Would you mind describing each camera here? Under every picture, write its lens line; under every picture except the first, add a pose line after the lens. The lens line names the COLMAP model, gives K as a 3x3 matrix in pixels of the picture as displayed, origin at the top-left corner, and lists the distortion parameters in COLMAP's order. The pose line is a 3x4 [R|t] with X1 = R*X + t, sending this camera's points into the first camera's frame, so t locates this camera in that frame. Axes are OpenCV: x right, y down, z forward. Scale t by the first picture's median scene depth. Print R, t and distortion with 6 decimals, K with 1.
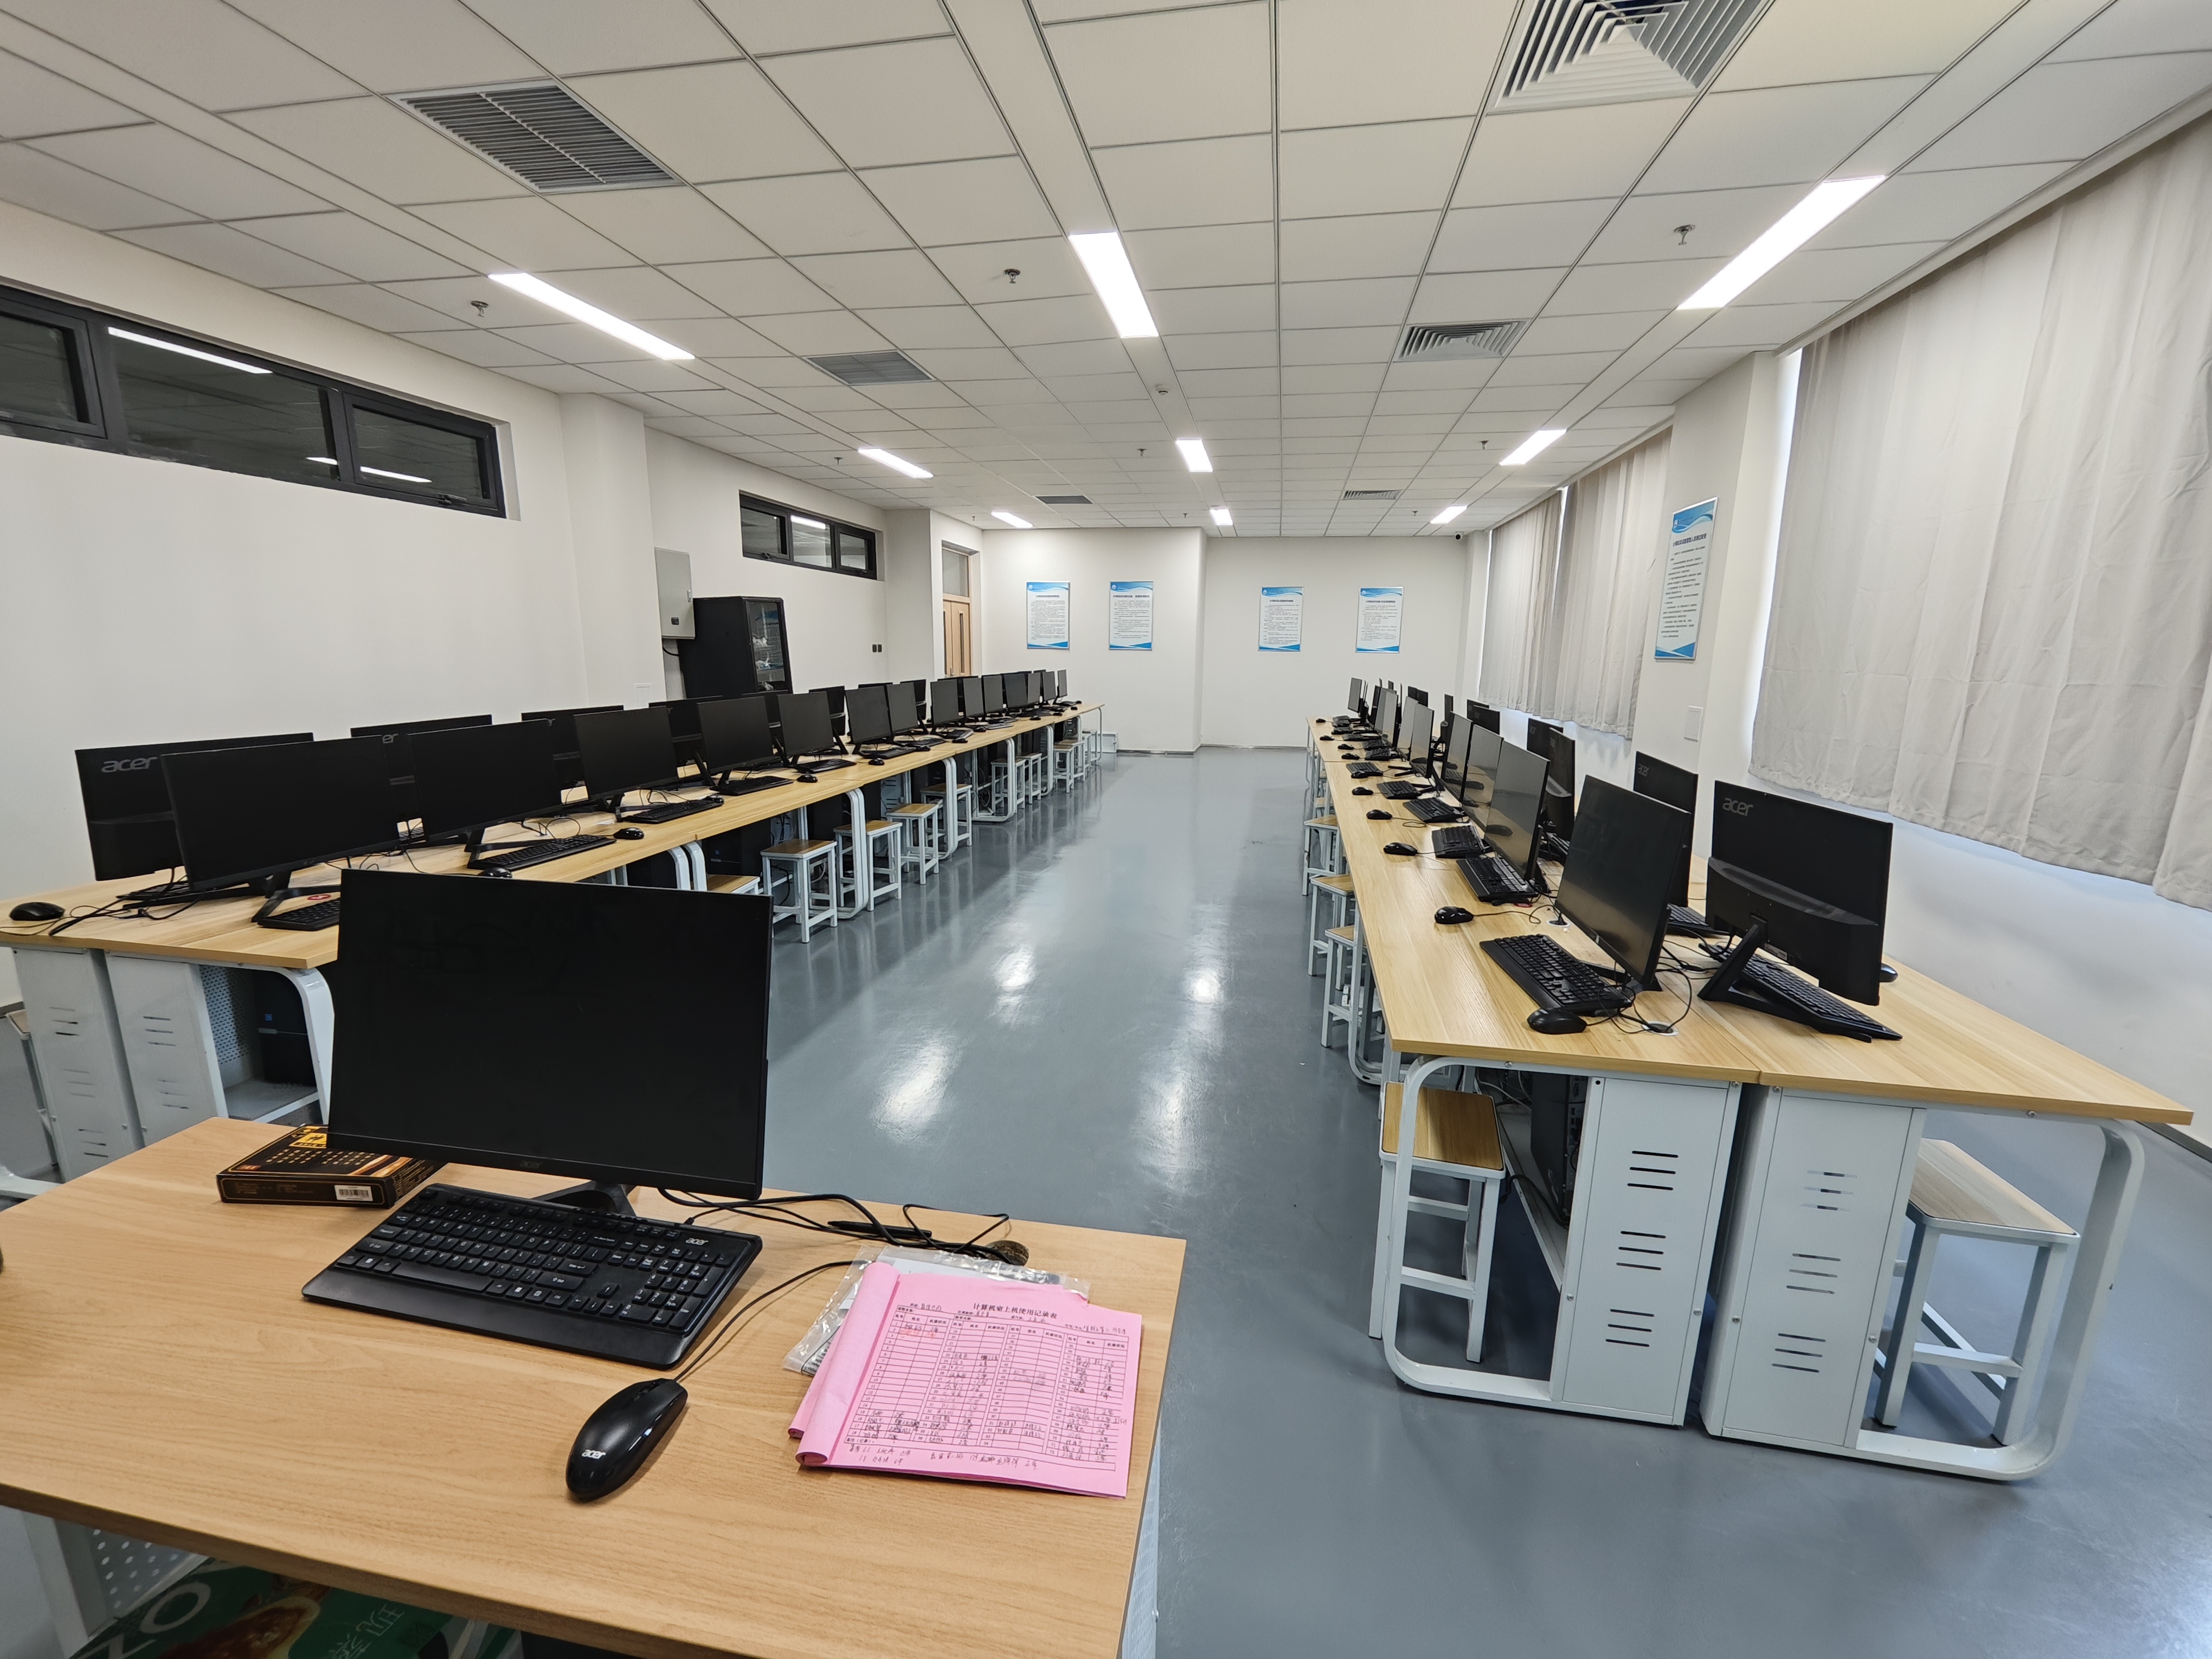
lens RADIAL K [[909.1, 0, 1110.6], [0, 909.1, 832.9], [0, 0, 1]] dist [0.000078, 0.001258]
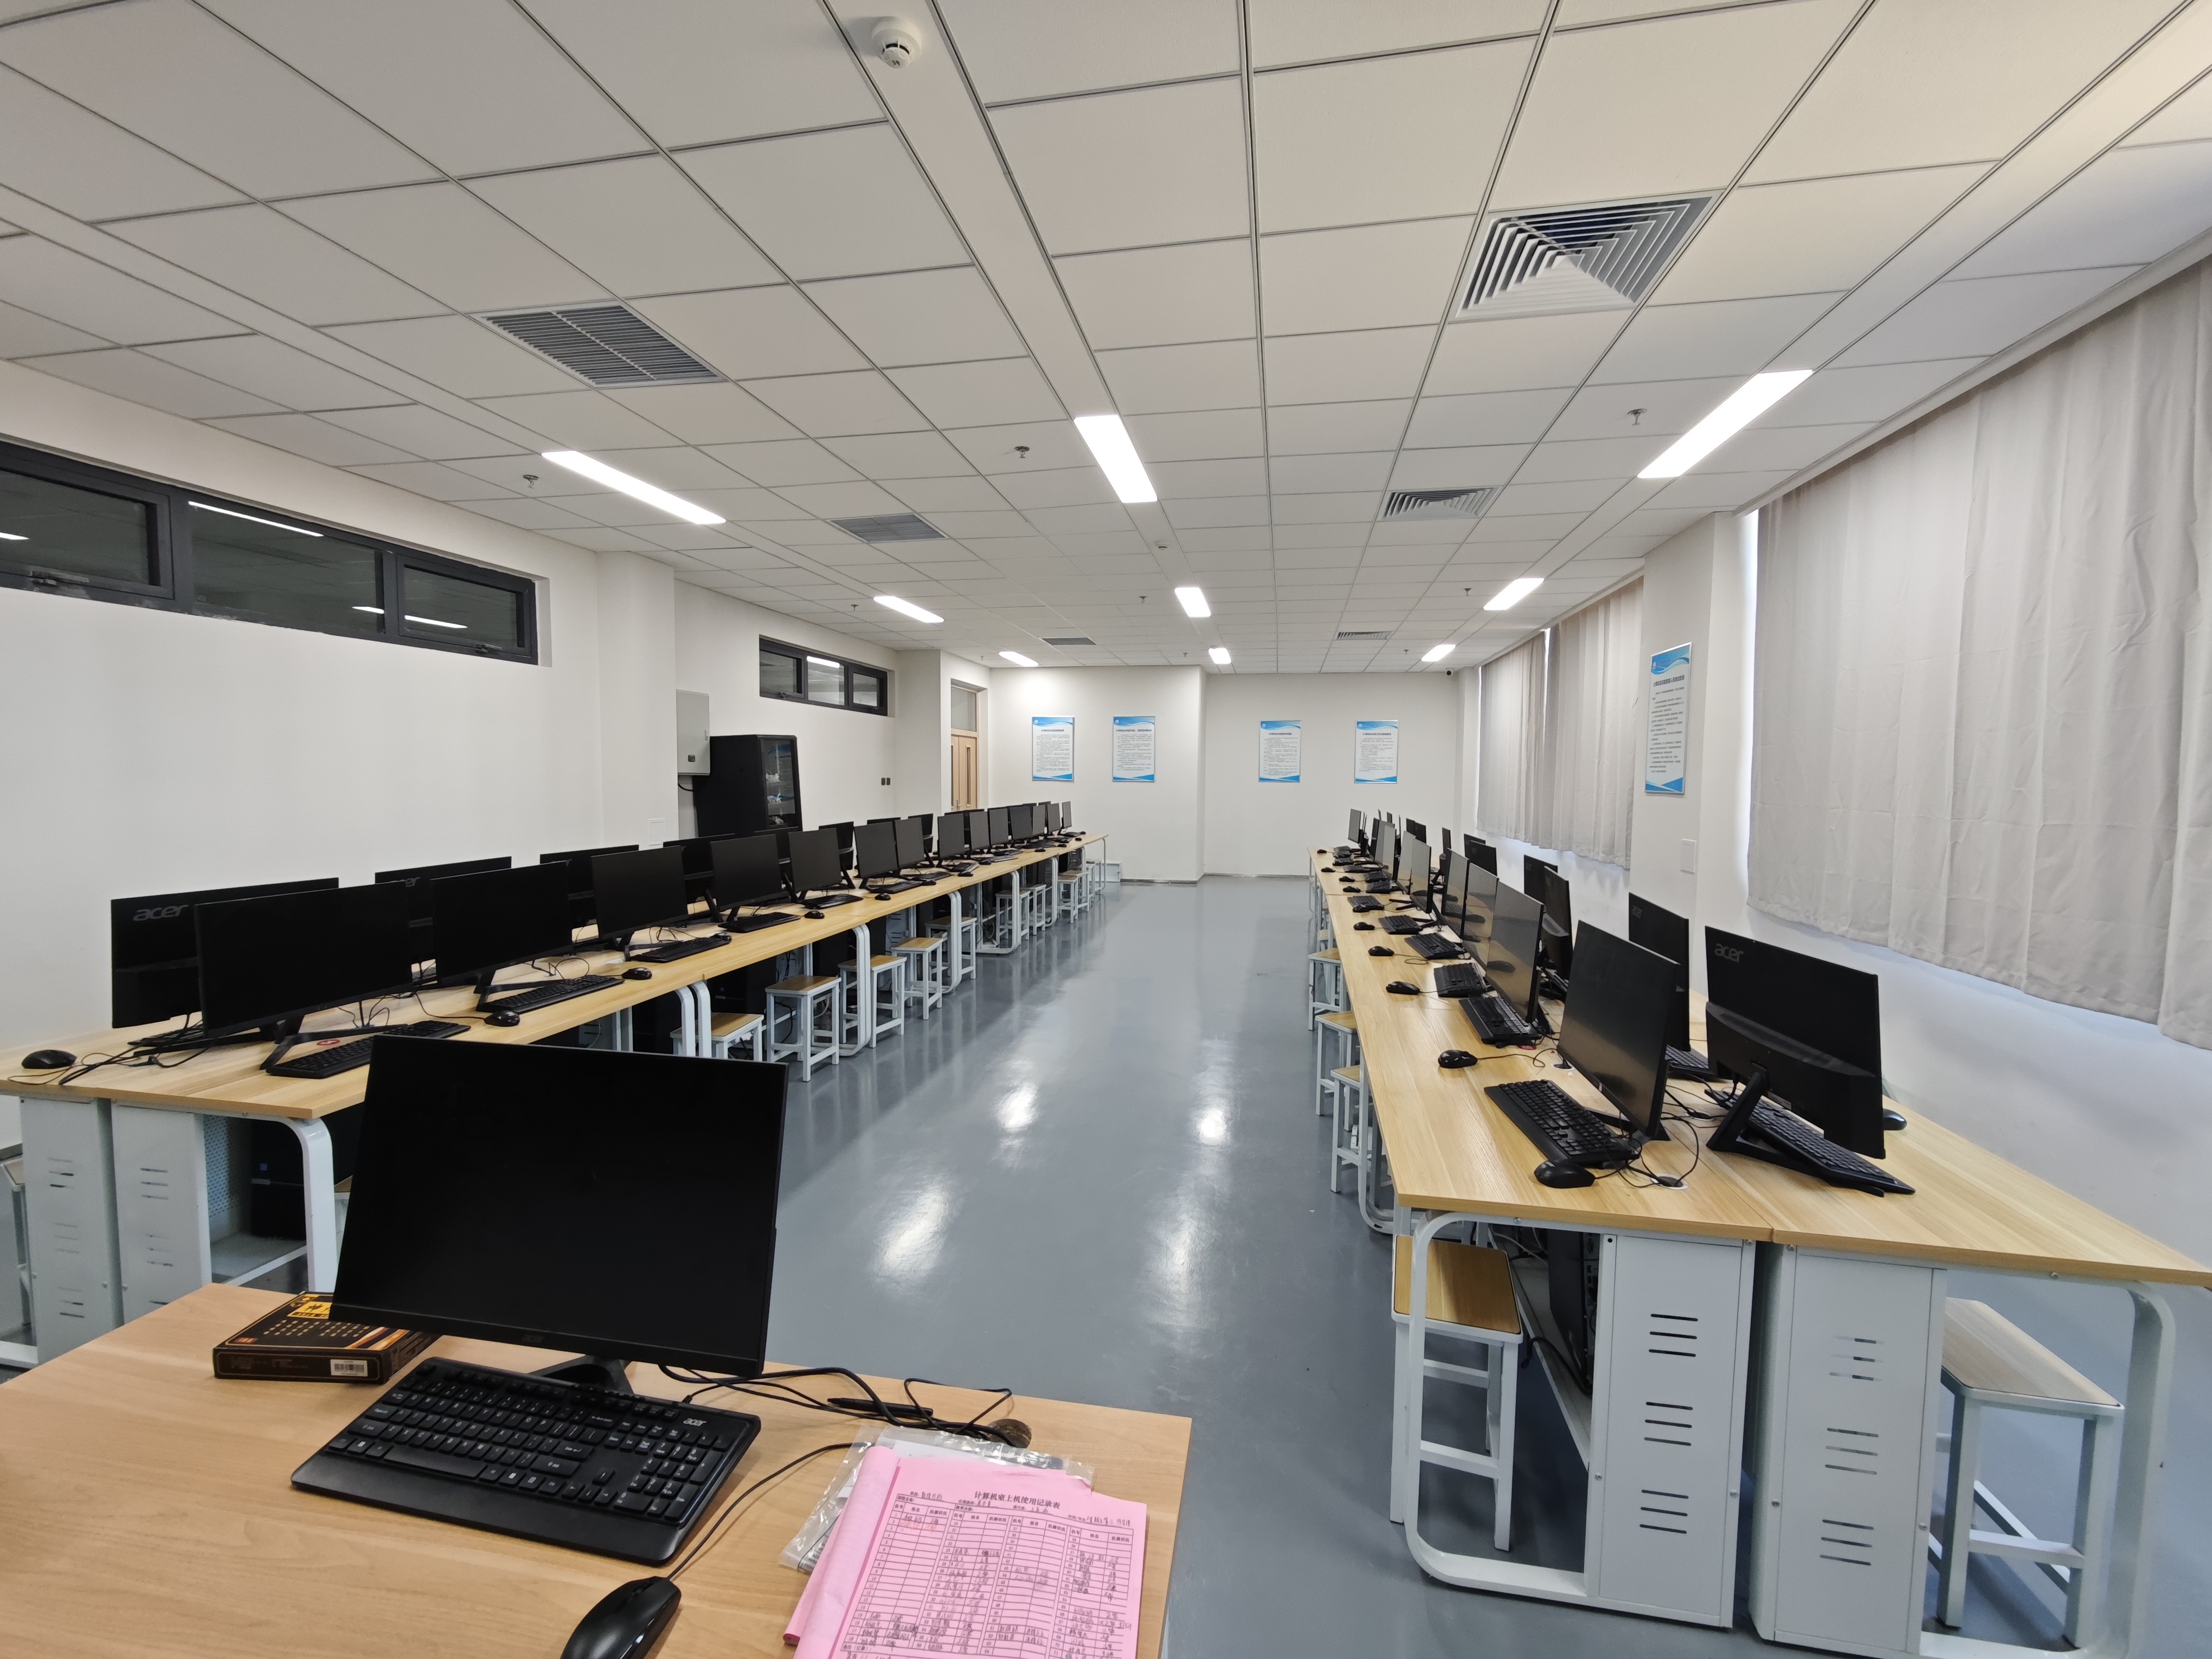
lens RADIAL K [[909.1, 0, 1111.0], [0, 909.1, 834.3], [0, 0, 1]] dist [0.000078, 0.001258]
pose [[0.999988, -0.003196, -0.003619, 0.000450], [0.002676, 0.990759, -0.135607, -0.013536], [0.004019, 0.135596, 0.990756, -0.017808]]
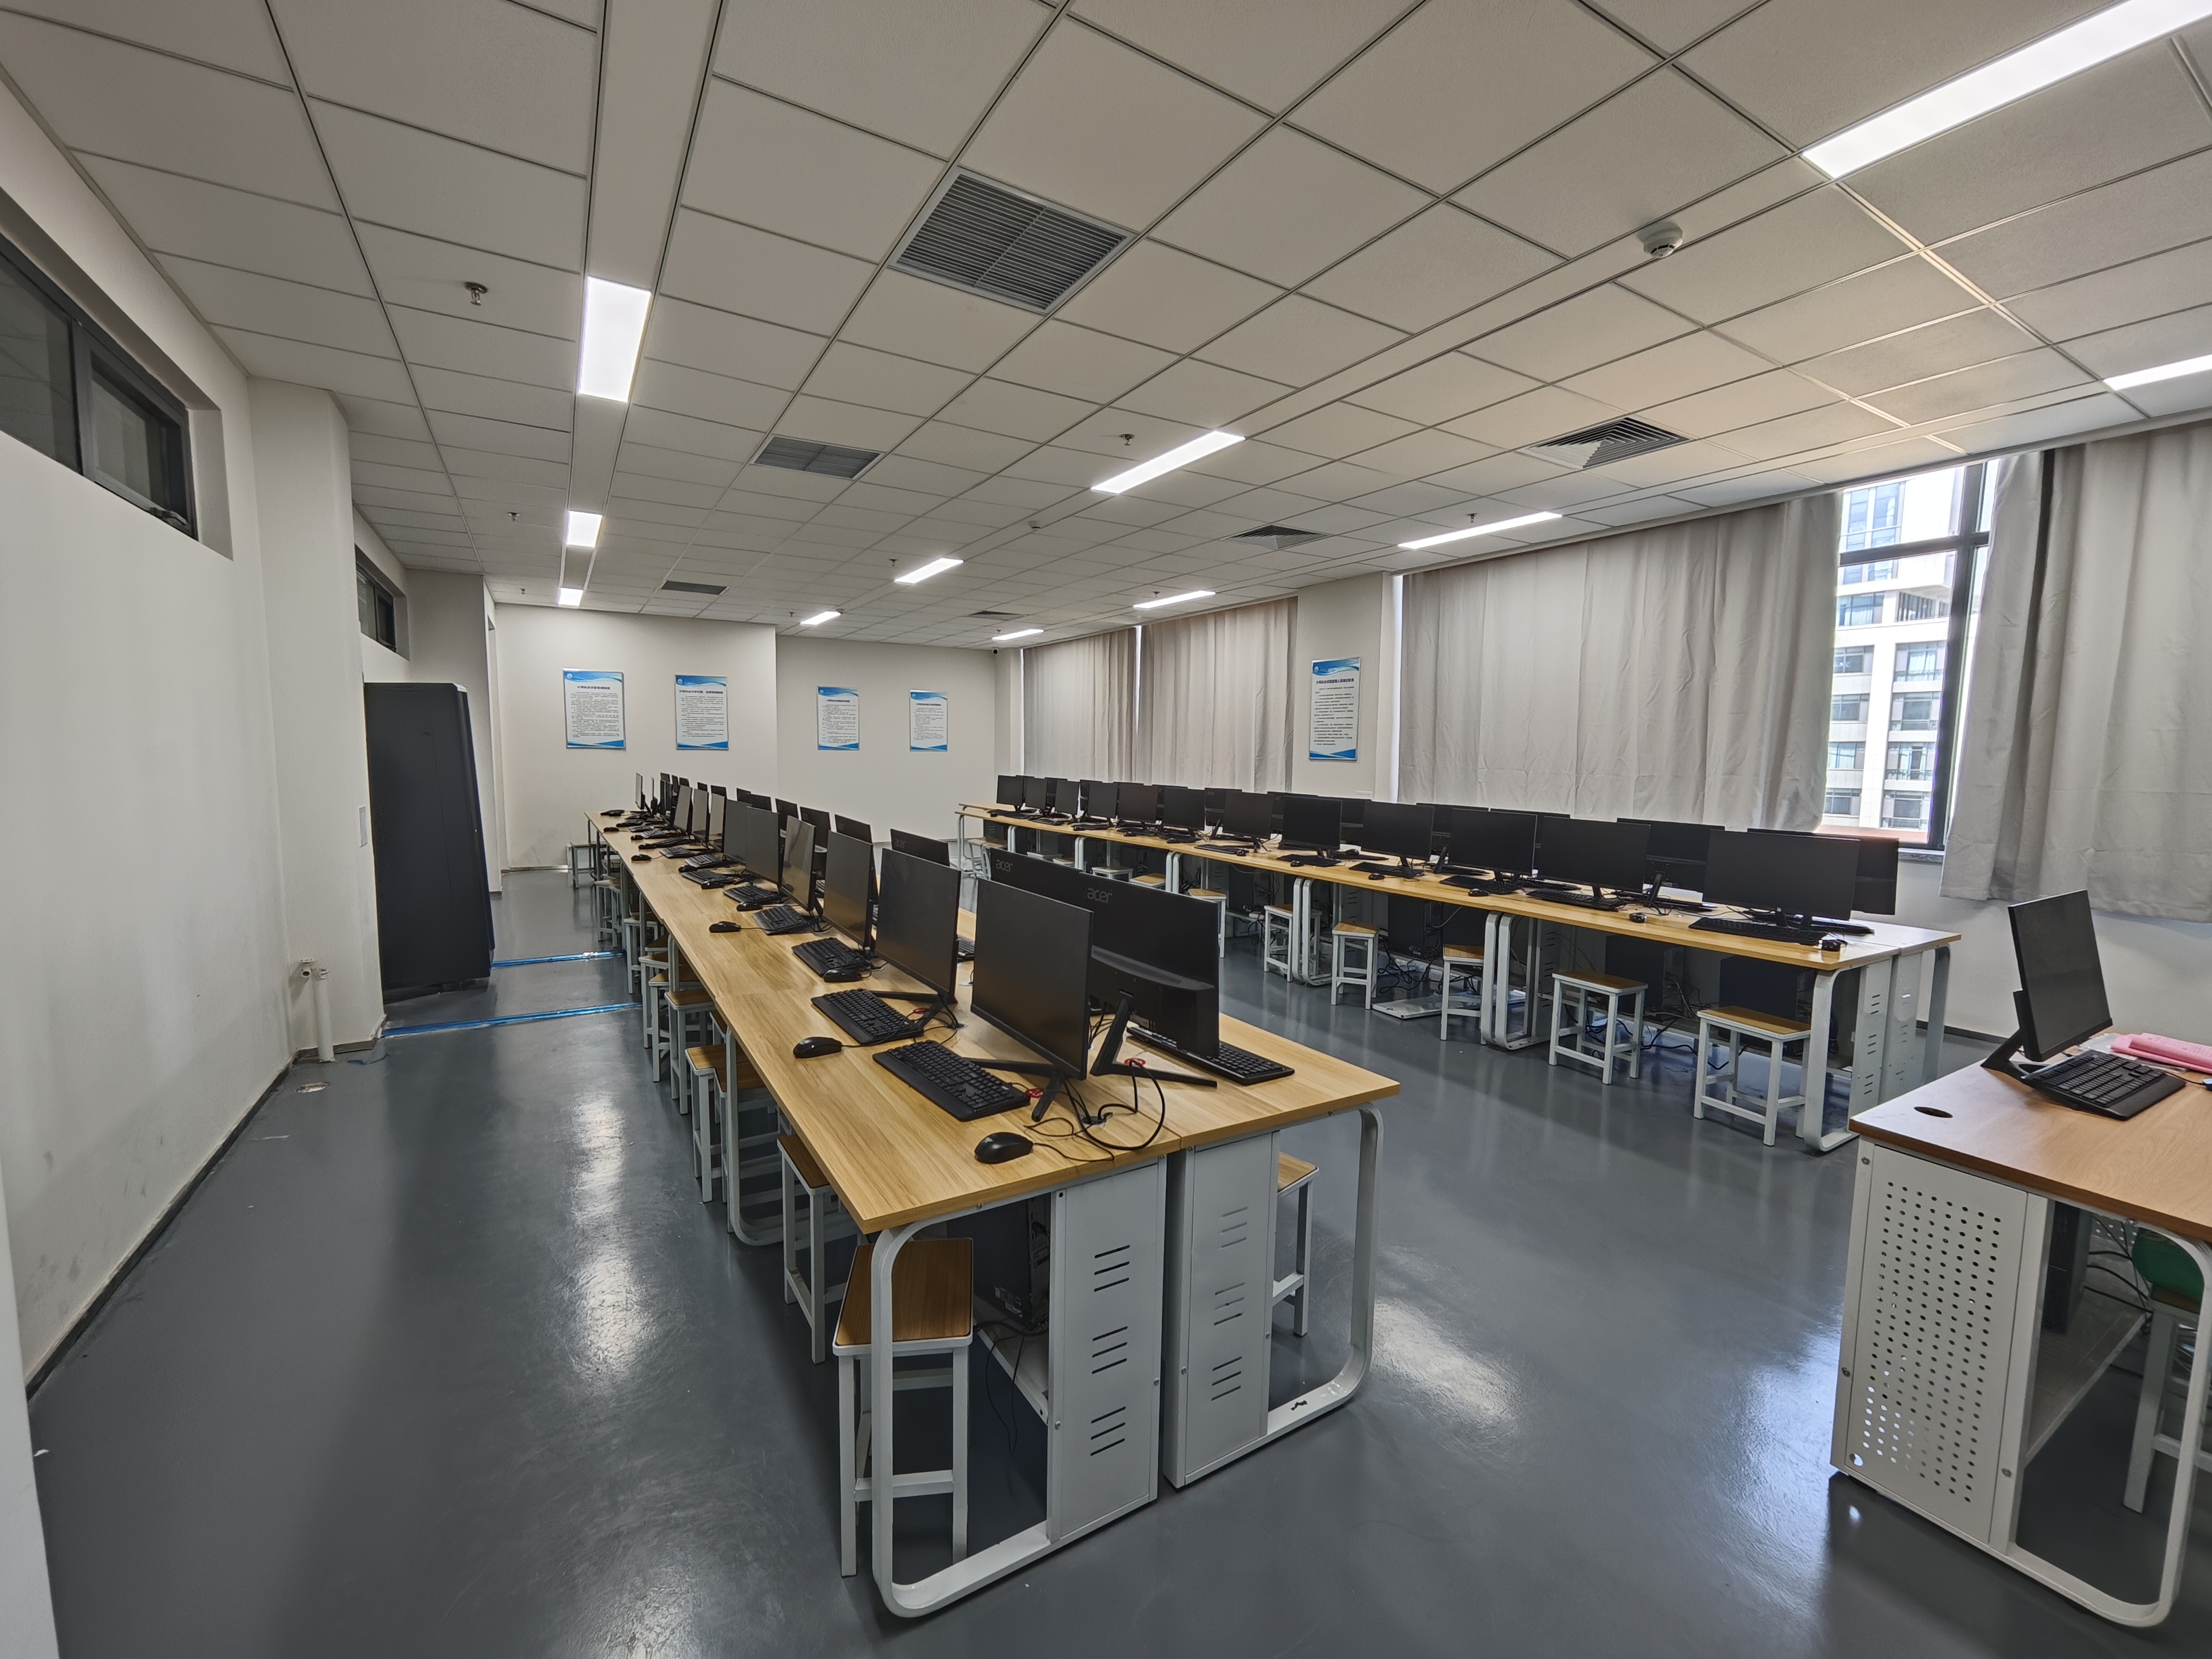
lens RADIAL K [[909.1, 0, 1114.9], [0, 909.1, 839.2], [0, 0, 1]] dist [0.000078, 0.001258]
pose [[0.740743, -0.069121, 0.668223, -1.045877], [0.130453, 0.990558, -0.042147, -0.077280], [-0.659000, 0.118392, 0.742766, 0.249252]]
